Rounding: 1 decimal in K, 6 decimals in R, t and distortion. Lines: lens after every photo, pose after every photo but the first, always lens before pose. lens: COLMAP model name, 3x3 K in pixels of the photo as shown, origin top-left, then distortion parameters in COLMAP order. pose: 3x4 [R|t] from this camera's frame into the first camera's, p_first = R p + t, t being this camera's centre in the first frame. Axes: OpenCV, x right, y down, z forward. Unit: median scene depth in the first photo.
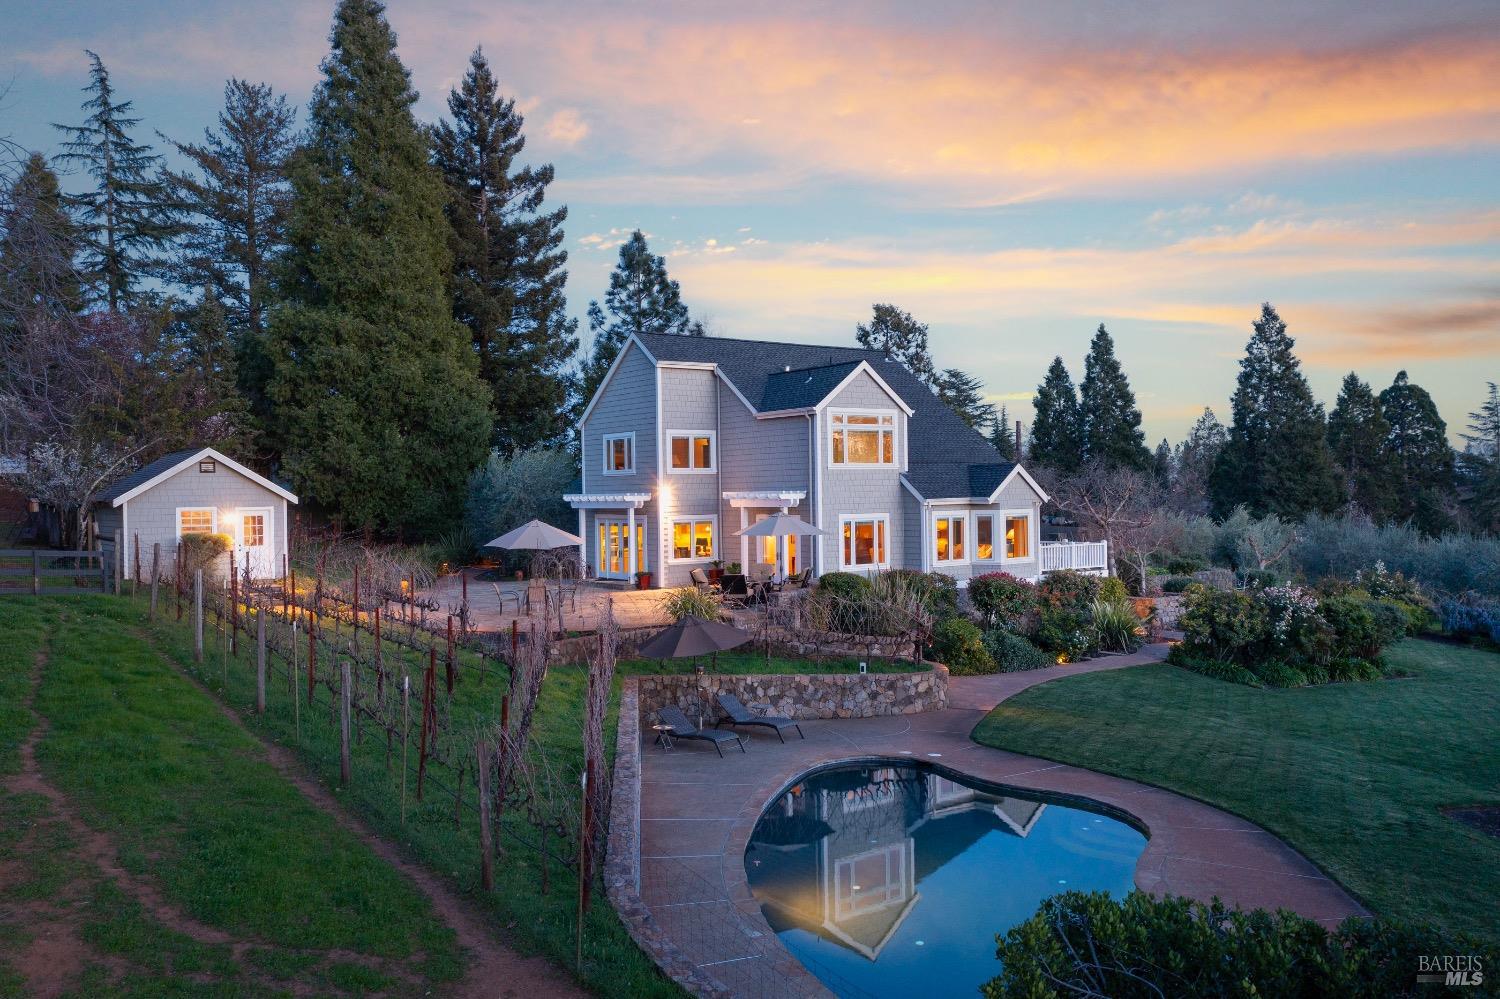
lens RADIAL K [[1175.7, 0, 750.0], [0, 1175.7, 499.5], [0, 0, 1]] dist [0.009009, 0.000076]
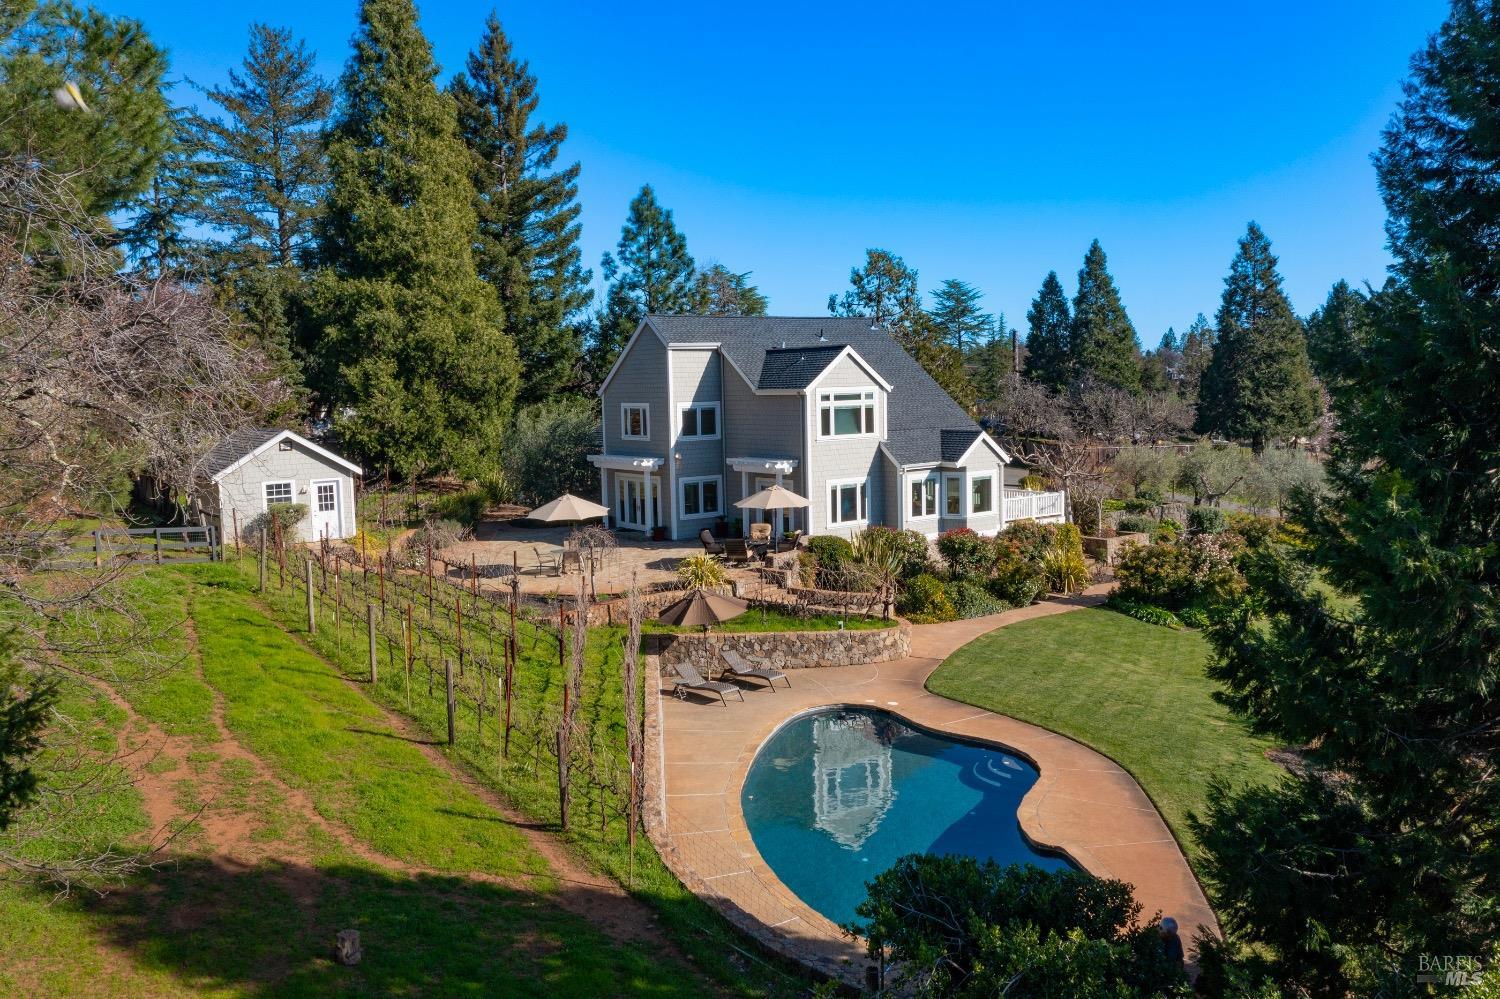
lens RADIAL K [[1199.2, 0, 748.5], [0, 1199.2, 478.3], [0, 0, 1]] dist [0.006971, 0.000921]
pose [[0.999927, -0.007550, -0.009443, 0.006680], [0.008347, 0.996136, 0.087428, -0.063217], [0.008747, -0.087500, 0.996126, -0.123186]]
